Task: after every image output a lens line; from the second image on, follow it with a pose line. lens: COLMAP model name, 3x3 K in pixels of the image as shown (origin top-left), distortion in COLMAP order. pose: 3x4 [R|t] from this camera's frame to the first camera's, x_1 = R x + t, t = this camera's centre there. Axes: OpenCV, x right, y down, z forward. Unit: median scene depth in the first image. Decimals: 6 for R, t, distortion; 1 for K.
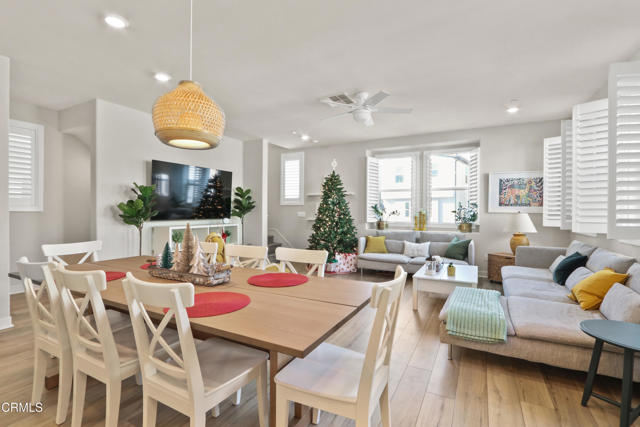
lens RADIAL K [[300.7, 0, 317.6], [0, 300.7, 212.8], [0, 0, 1]] dist [-0.005465, 0.002078]
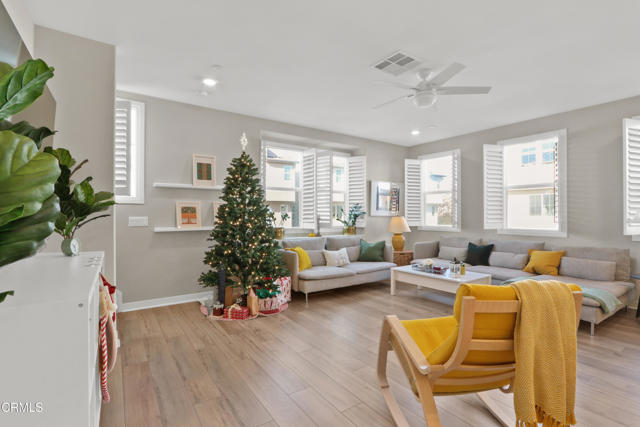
lens RADIAL K [[300.7, 0, 331.3], [0, 300.7, 212.7], [0, 0, 1]] dist [-0.005465, 0.002078]
pose [[0.434066, 0.006058, 0.900861, -0.472444], [0.011152, 0.999865, -0.012097, -0.000790], [-0.900812, 0.015298, 0.433939, 0.608526]]
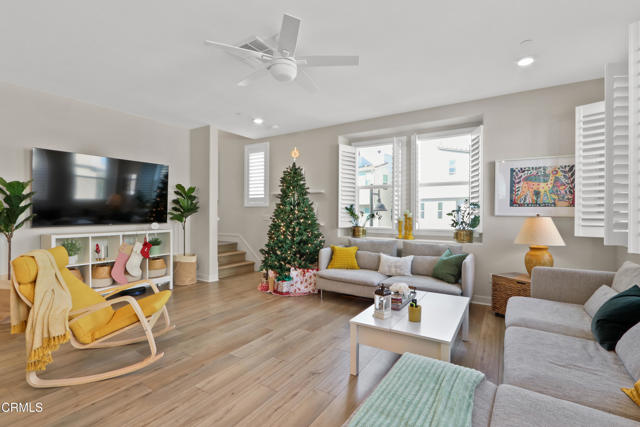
lens RADIAL K [[300.7, 0, 316.9], [0, 300.7, 213.4], [0, 0, 1]] dist [-0.005465, 0.002078]
pose [[0.997365, -0.001350, -0.072539, 0.184647], [0.001094, 0.999993, -0.003559, -0.003555], [0.072544, 0.003470, 0.997359, 0.237216]]
